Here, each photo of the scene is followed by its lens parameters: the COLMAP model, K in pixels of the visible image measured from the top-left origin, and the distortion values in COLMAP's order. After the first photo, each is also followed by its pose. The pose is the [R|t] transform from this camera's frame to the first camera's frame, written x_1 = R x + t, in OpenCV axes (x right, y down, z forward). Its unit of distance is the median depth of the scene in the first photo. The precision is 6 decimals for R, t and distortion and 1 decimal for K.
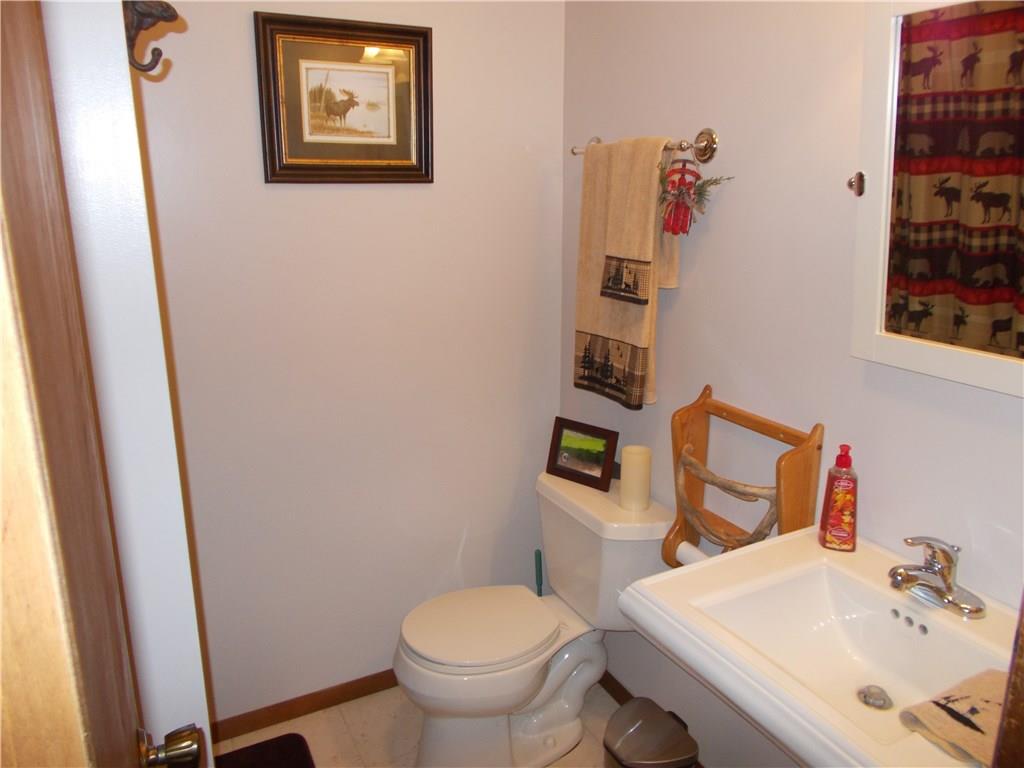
lens RADIAL K [[781.5, 0, 518.2], [0, 781.5, 381.6], [0, 0, 1]] dist [0.007547, -0.008489]
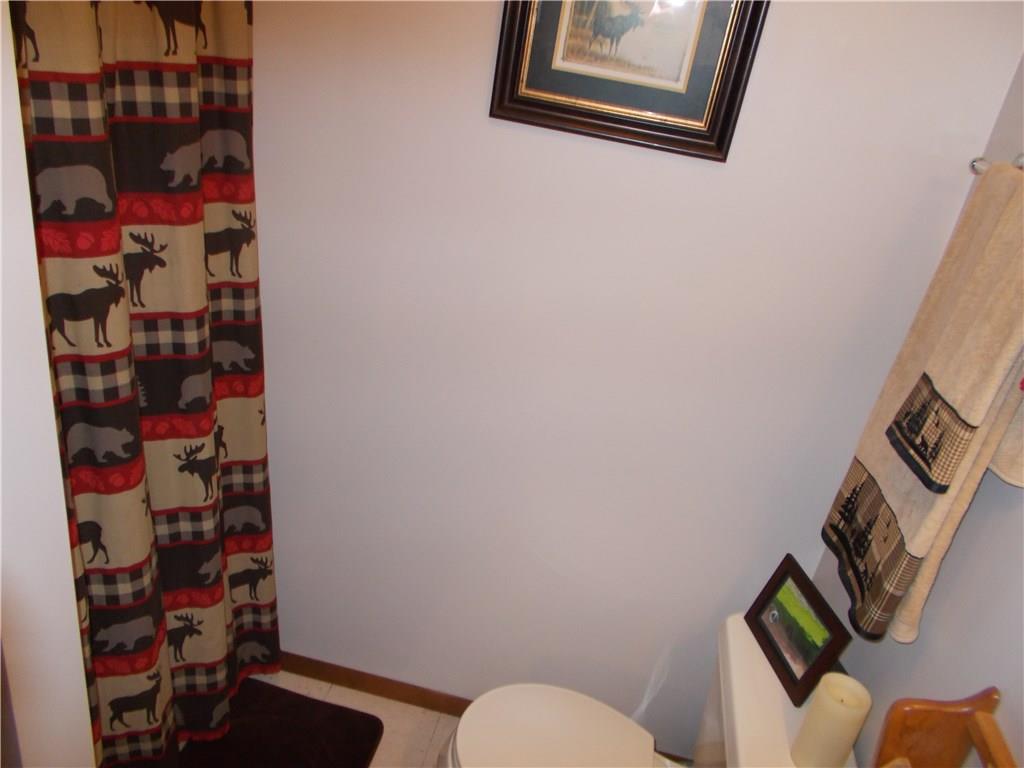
lens RADIAL K [[781.5, 0, 507.6], [0, 781.5, 387.1], [0, 0, 1]] dist [0.007547, -0.008489]
pose [[0.762468, 0.383936, -0.520803, 0.180736], [-0.303519, 0.923098, 0.236149, -0.192853], [0.571418, -0.021982, 0.820364, 0.379407]]
